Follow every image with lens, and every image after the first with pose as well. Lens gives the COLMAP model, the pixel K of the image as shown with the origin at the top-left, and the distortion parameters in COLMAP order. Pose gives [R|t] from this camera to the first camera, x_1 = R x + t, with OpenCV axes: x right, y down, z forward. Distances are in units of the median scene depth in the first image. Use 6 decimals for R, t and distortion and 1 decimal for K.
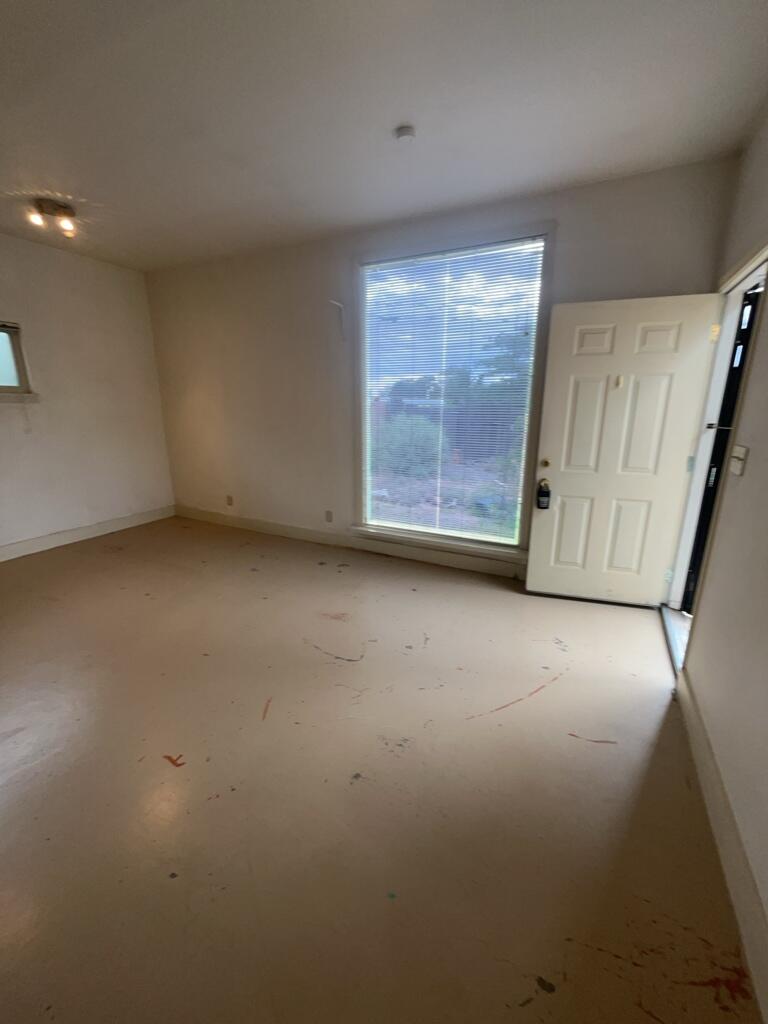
lens RADIAL K [[411.9, 0, 383.0], [0, 411.9, 511.1], [0, 0, 1]] dist [0.001127, -0.000176]
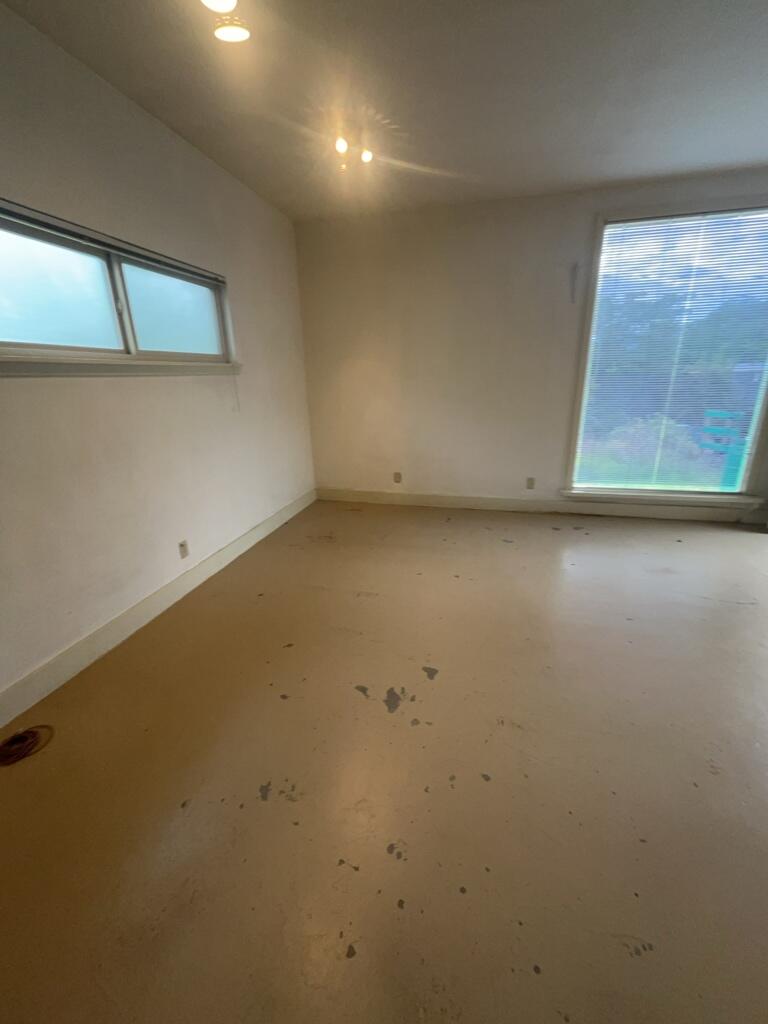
lens RADIAL K [[411.9, 0, 384.0], [0, 411.9, 509.4], [0, 0, 1]] dist [0.001127, -0.000176]
pose [[0.972049, -0.094885, 0.214751, -0.739834], [0.082944, 0.994499, 0.063972, -0.018898], [-0.219639, -0.044371, 0.974572, 0.103441]]
